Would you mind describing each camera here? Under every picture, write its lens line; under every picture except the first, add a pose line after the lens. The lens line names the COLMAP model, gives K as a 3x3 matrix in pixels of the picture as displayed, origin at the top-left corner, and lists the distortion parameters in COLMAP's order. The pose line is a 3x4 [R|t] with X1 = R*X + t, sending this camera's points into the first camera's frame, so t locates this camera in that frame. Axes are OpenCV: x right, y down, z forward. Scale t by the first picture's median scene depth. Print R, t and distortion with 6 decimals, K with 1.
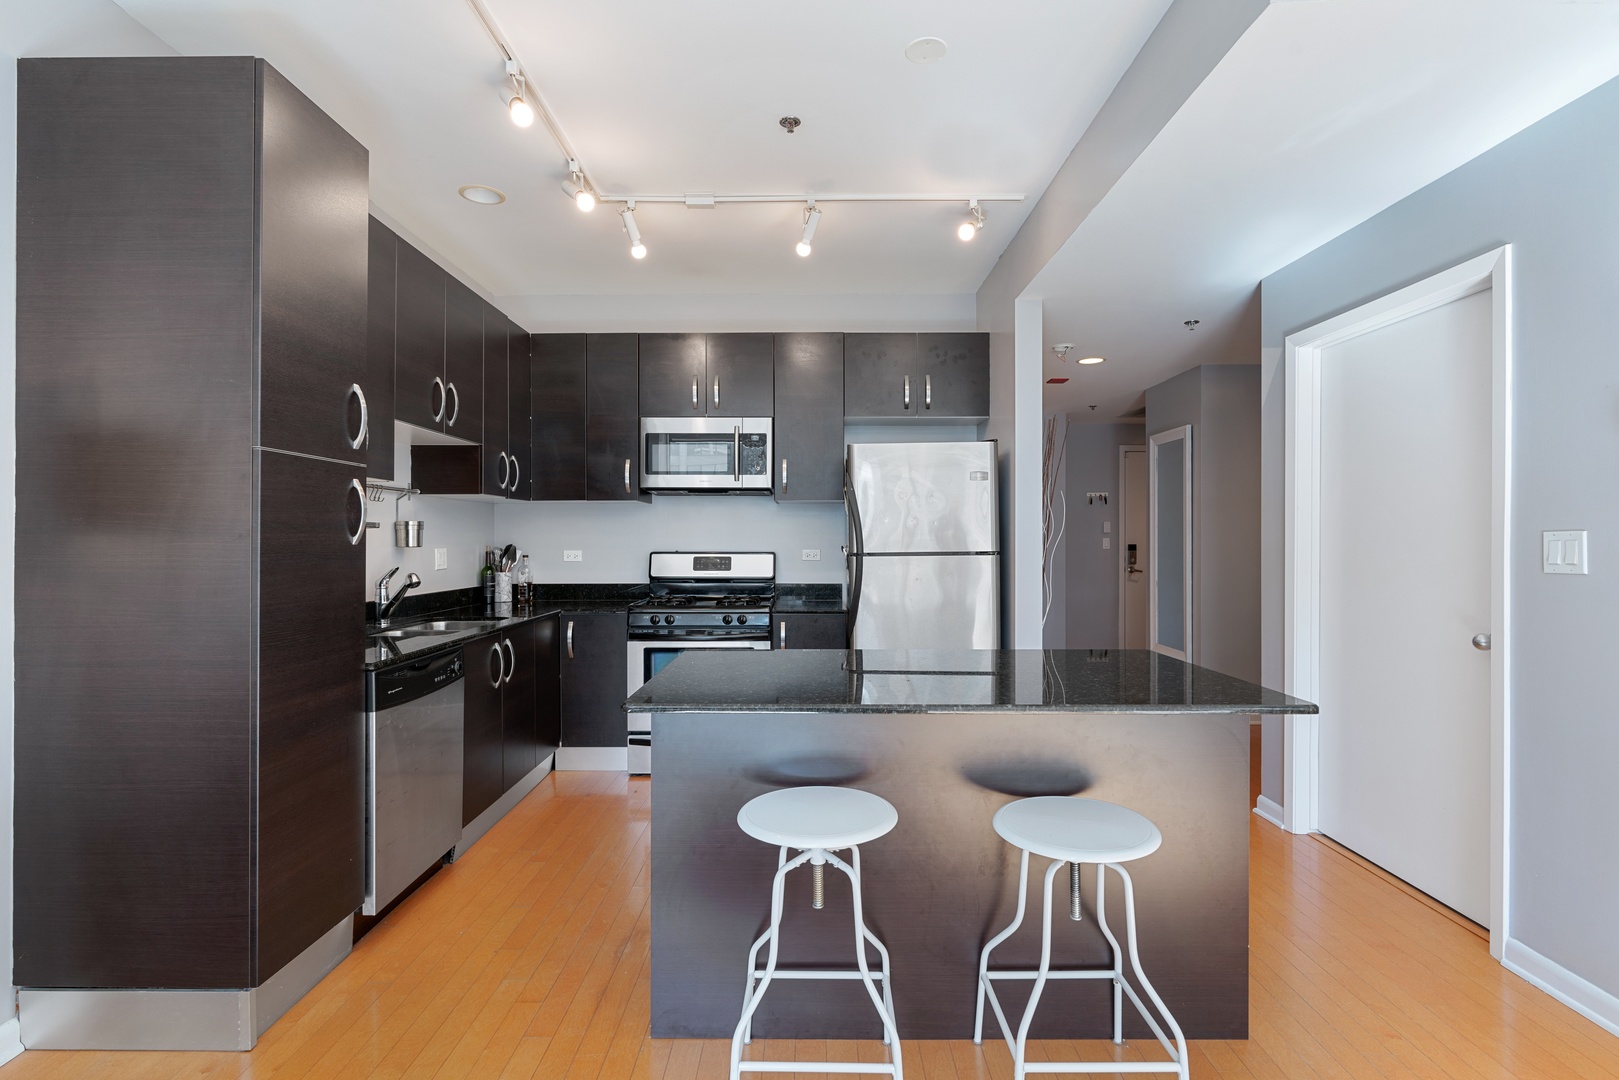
lens RADIAL K [[790.1, 0, 831.3], [0, 790.1, 538.7], [0, 0, 1]] dist [-0.005940, 0.001919]
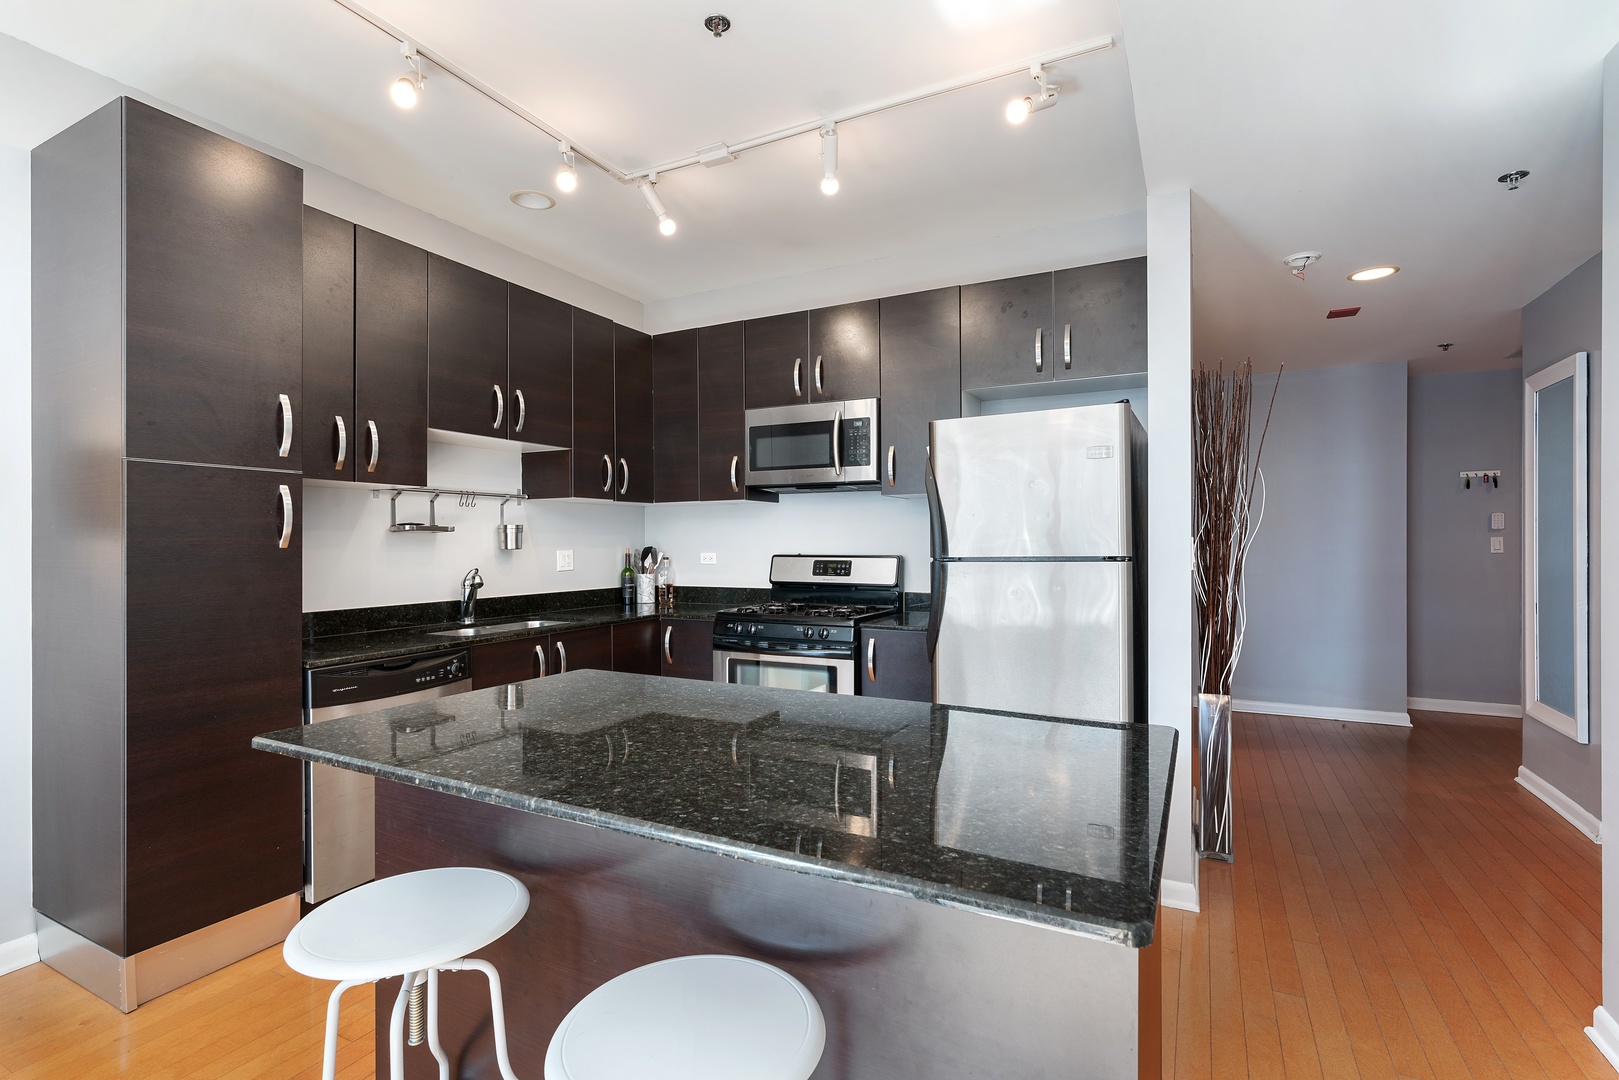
lens RADIAL K [[790.1, 0, 782.0], [0, 790.1, 542.6], [0, 0, 1]] dist [-0.005940, 0.001919]
pose [[0.880539, -0.002180, -0.473969, 0.247587], [0.003699, 0.999991, 0.002273, 0.000457], [0.473959, -0.003755, 0.880539, 0.206084]]
